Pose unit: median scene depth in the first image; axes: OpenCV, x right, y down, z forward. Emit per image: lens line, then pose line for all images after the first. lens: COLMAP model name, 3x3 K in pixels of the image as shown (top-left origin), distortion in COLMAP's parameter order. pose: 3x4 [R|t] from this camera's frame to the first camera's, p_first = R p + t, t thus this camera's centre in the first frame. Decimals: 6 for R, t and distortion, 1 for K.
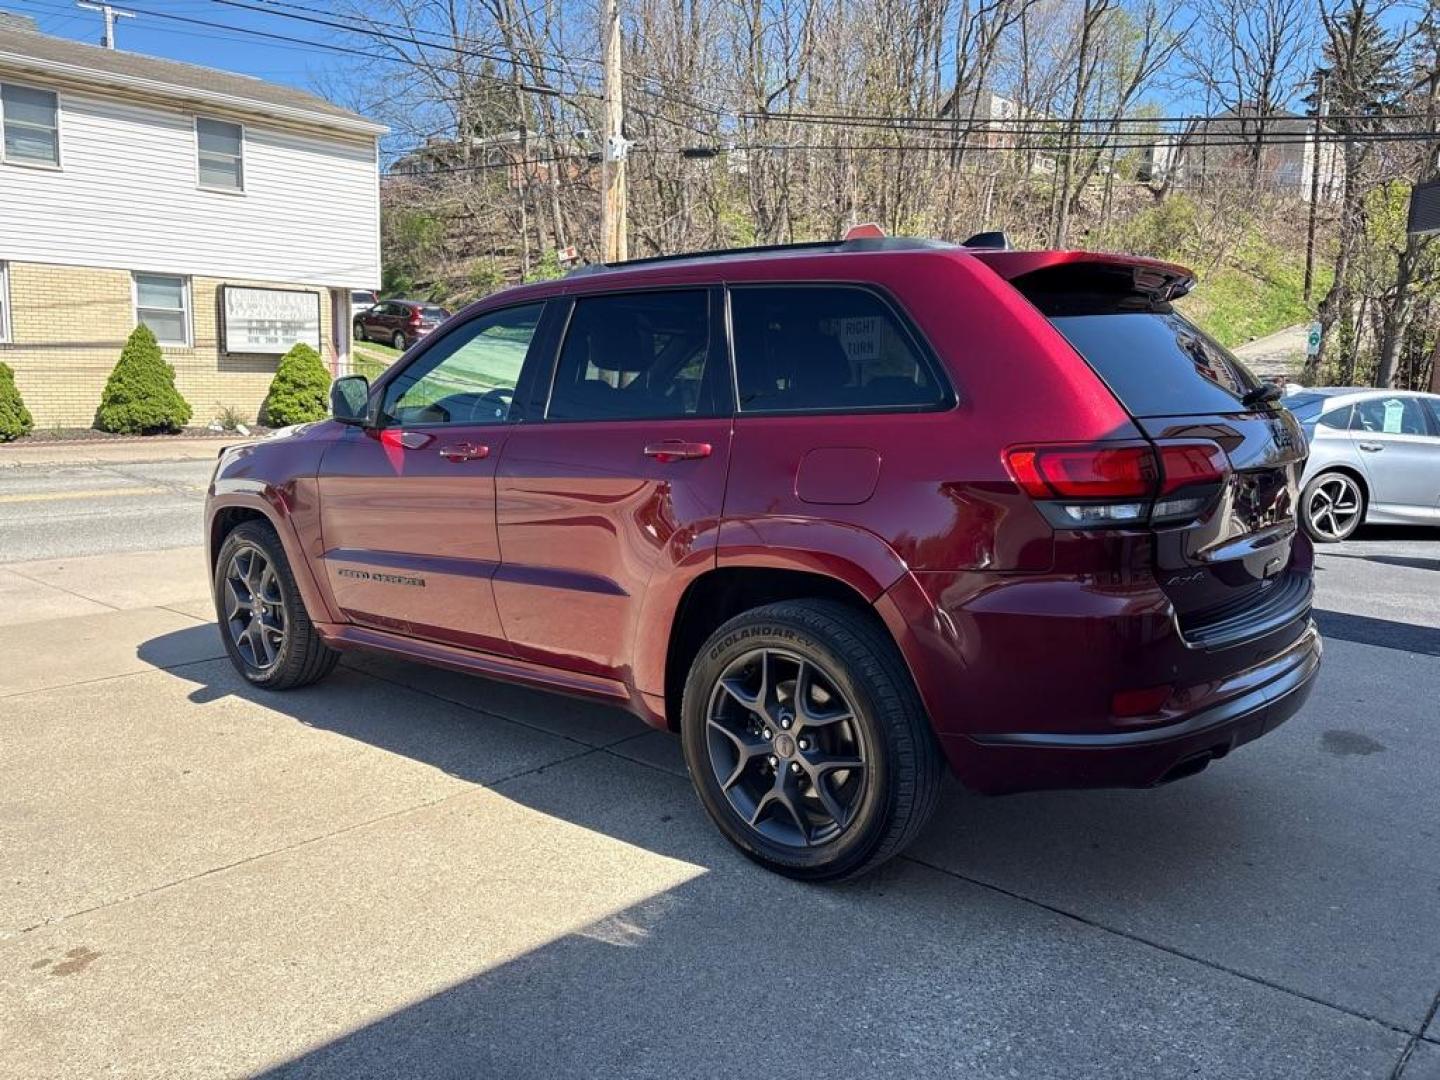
lens RADIAL K [[1108.6, 0, 723.3], [0, 1108.6, 547.7], [0, 0, 1]] dist [0.008232, -0.006205]
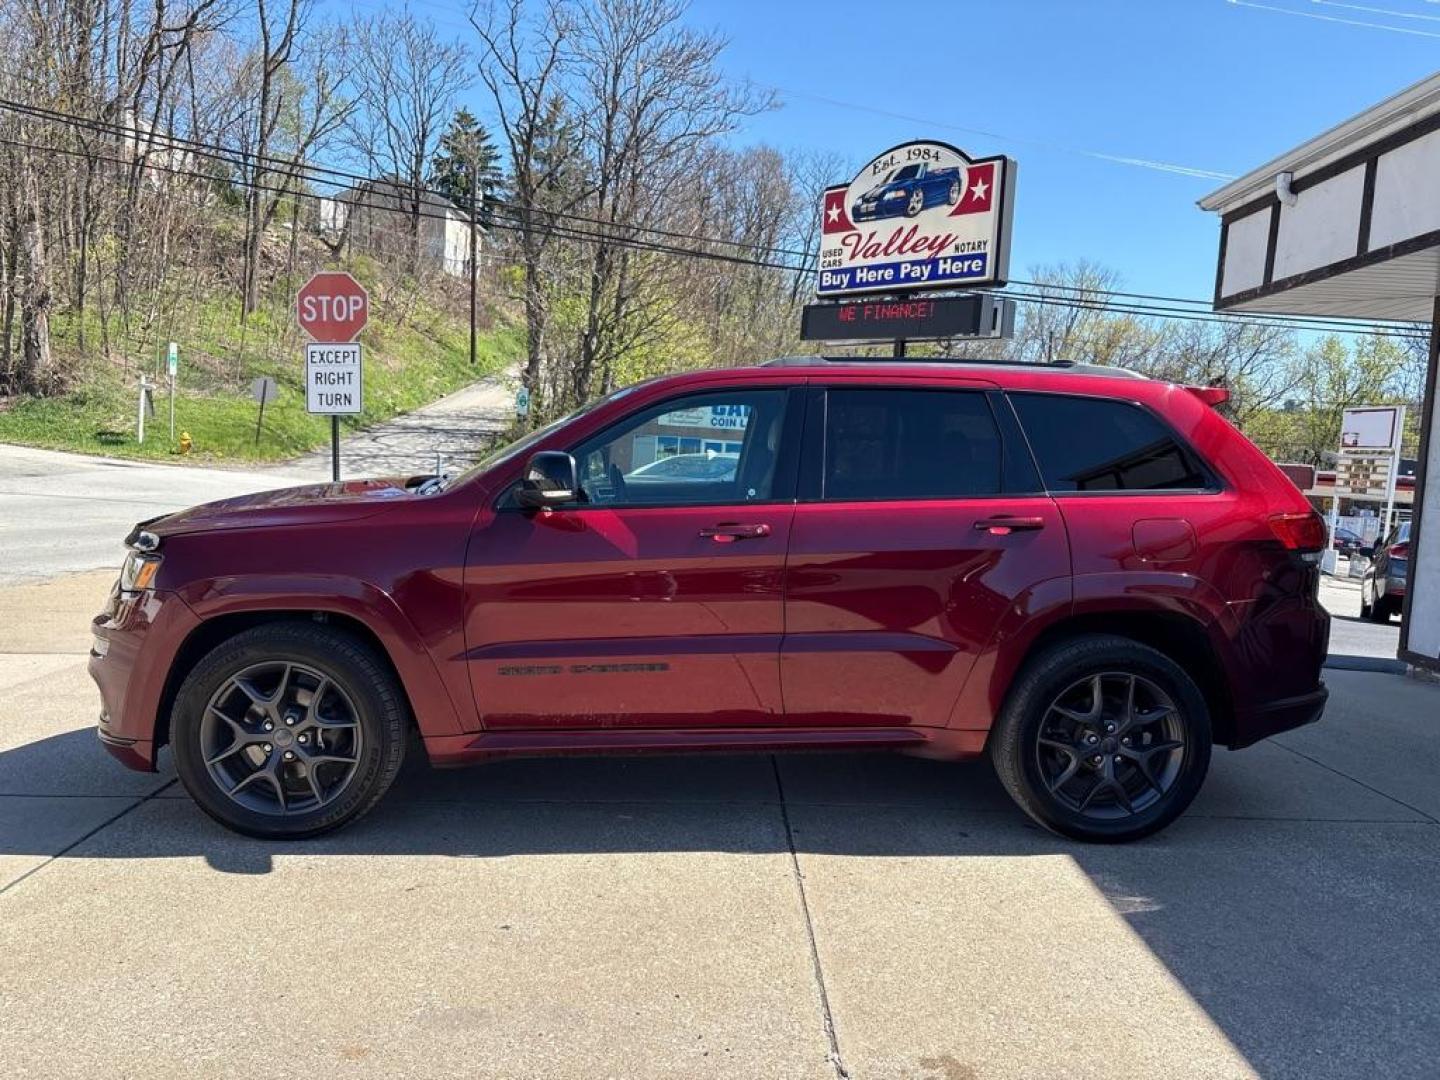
lens RADIAL K [[1123.0, 0, 720.0], [0, 1123.0, 540.0], [0, 0, 1]] dist [0.009919, 0.002807]
pose [[0.712708, -0.041911, 0.700207, -0.105398], [0.075665, 0.996983, -0.017341, -0.006709], [-0.697368, 0.065340, 0.713729, 0.030273]]
